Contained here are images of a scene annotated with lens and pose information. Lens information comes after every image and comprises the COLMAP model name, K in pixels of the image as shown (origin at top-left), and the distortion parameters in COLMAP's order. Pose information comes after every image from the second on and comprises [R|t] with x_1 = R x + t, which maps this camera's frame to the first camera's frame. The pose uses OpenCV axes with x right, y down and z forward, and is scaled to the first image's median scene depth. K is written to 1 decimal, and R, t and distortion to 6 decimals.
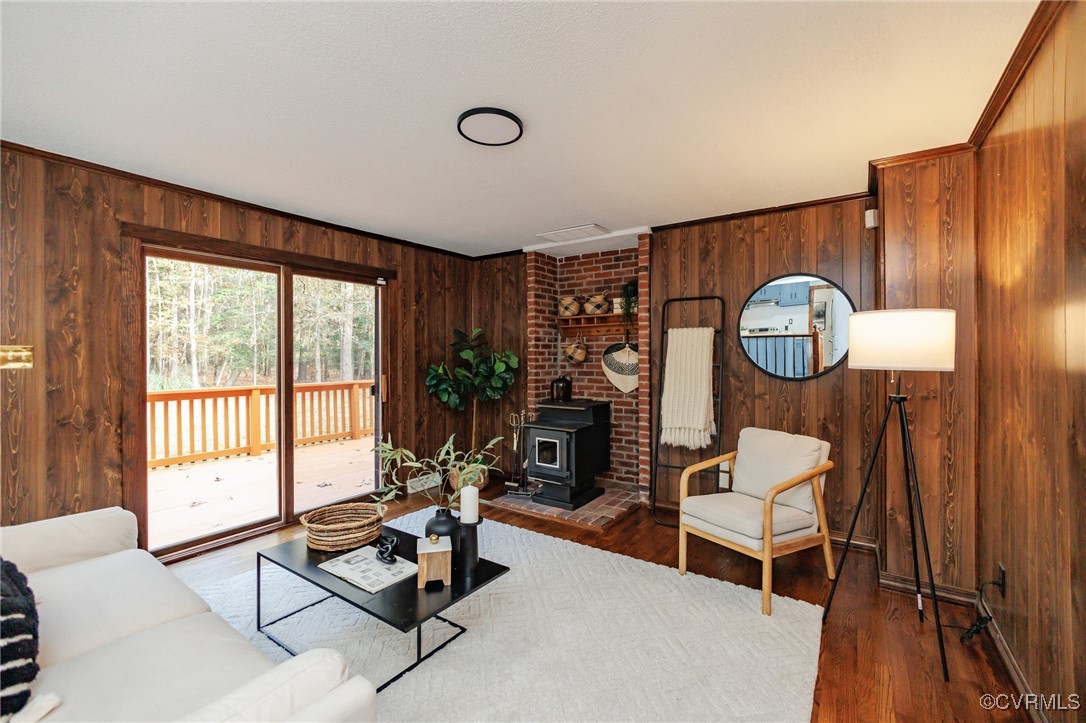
lens RADIAL K [[458.9, 0, 543.0], [0, 458.9, 361.5], [0, 0, 1]] dist [-0.009116, -0.000222]
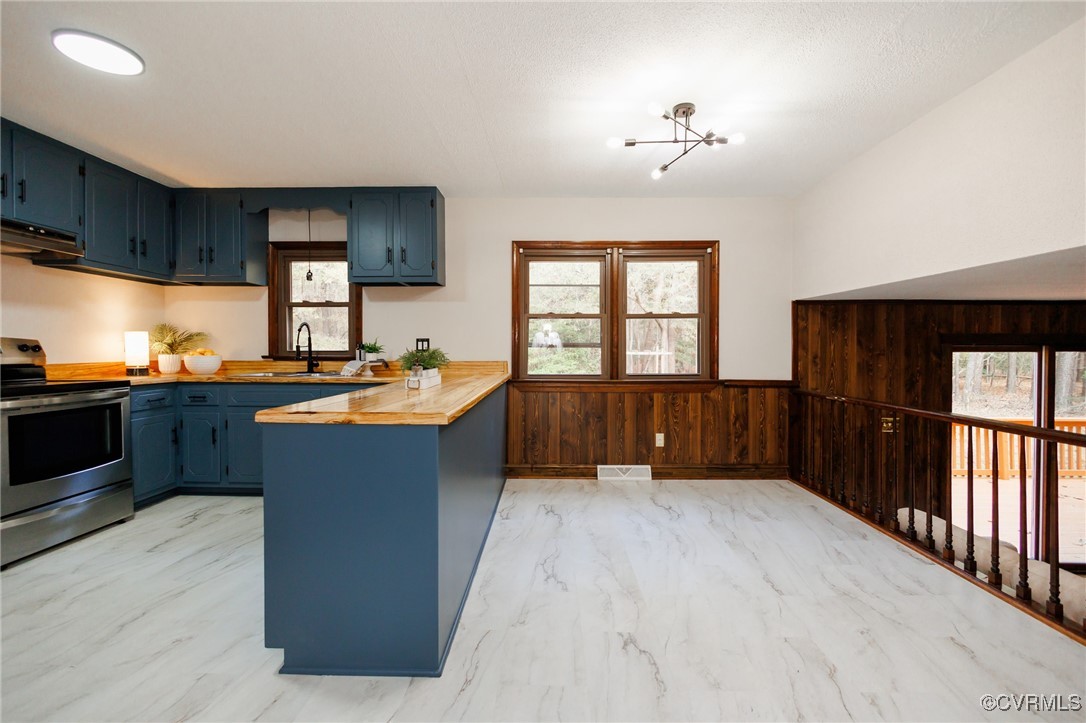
lens RADIAL K [[464.9, 0, 539.9], [0, 464.9, 359.4], [0, 0, 1]] dist [-0.004042, -0.000139]
pose [[0.550464, 0.018091, -0.834663, -0.264171], [-0.009816, 0.999836, 0.015198, -0.159440], [0.834801, -0.000173, 0.550552, -0.625118]]
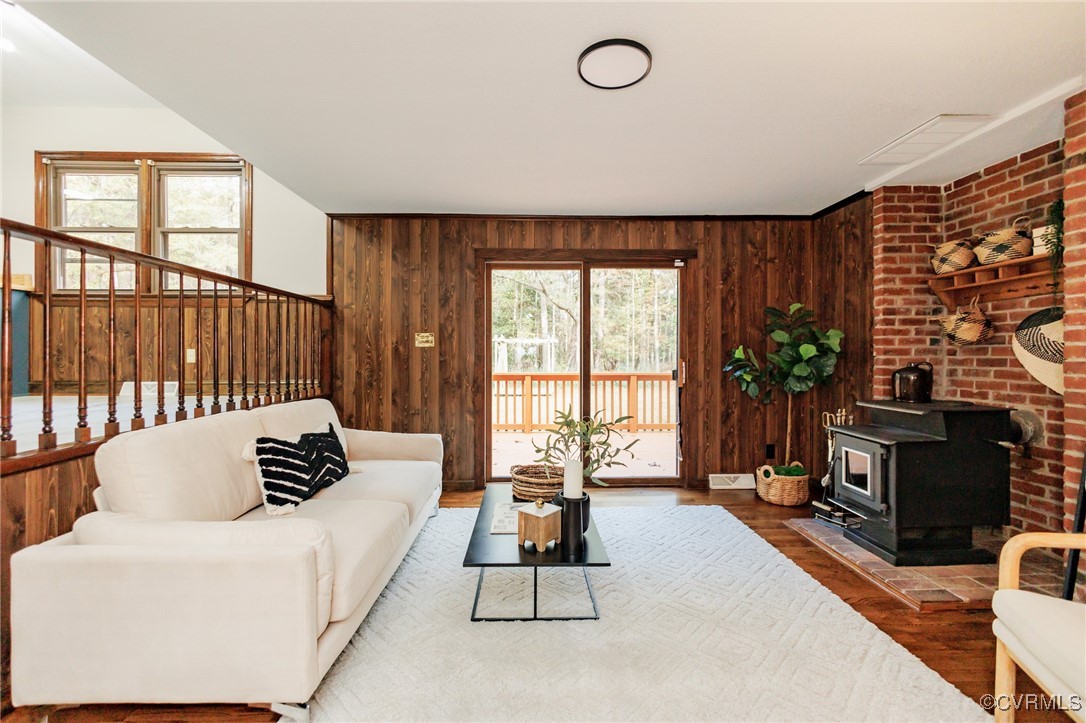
lens RADIAL K [[464.9, 0, 539.9], [0, 464.9, 359.4], [0, 0, 1]] dist [-0.004042, -0.000139]
pose [[0.590471, 0.007877, -0.807021, 0.288160], [-0.009873, 0.999948, 0.002536, 0.032055], [0.806999, 0.006471, 0.590518, 0.189628]]
